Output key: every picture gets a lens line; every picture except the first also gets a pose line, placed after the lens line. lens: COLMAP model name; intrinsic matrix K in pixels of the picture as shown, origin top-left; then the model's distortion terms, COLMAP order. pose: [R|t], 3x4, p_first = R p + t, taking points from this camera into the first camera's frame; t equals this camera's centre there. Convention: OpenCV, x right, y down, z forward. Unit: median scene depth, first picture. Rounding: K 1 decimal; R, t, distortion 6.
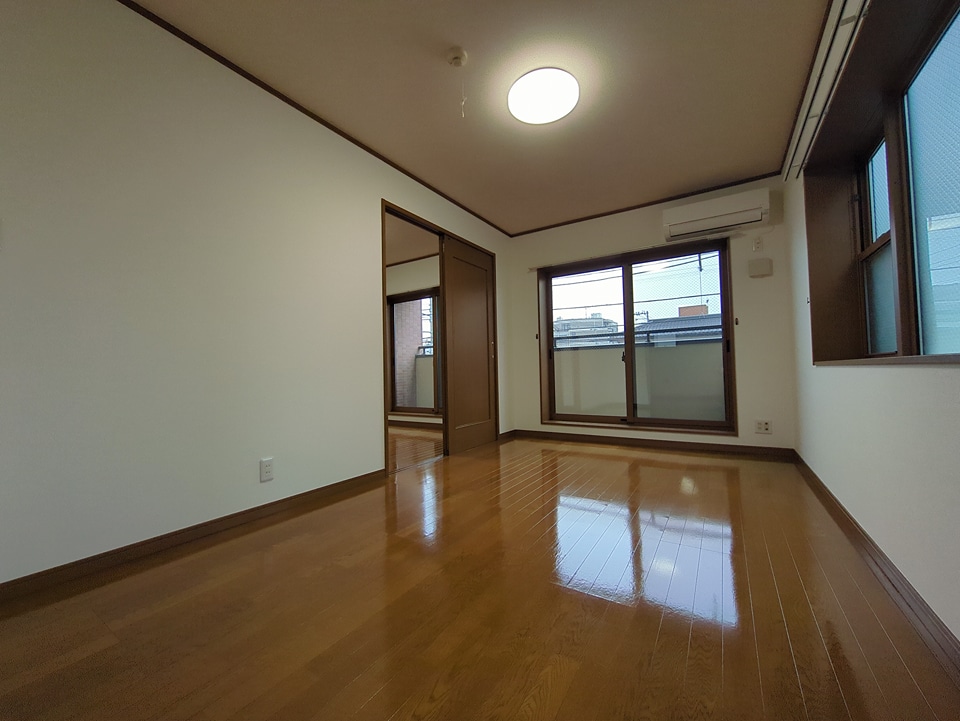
lens RADIAL K [[389.2, 0, 476.1], [0, 389.2, 377.0], [0, 0, 1]] dist [-0.000528, 0.000076]
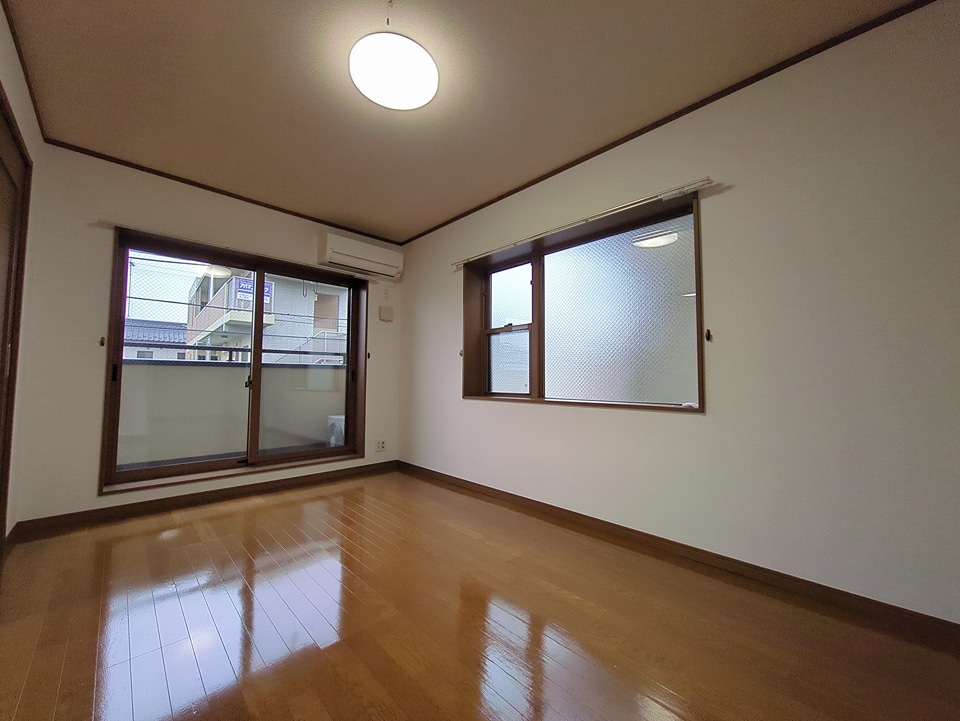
lens RADIAL K [[379.4, 0, 478.9], [0, 379.4, 358.8], [0, 0, 1]] dist [-0.001363, 0.000483]
pose [[0.237880, 0.079919, 0.968001, -0.311883], [-0.007235, 0.996727, -0.080513, -0.042488], [-0.971268, 0.012149, 0.237680, 0.403871]]
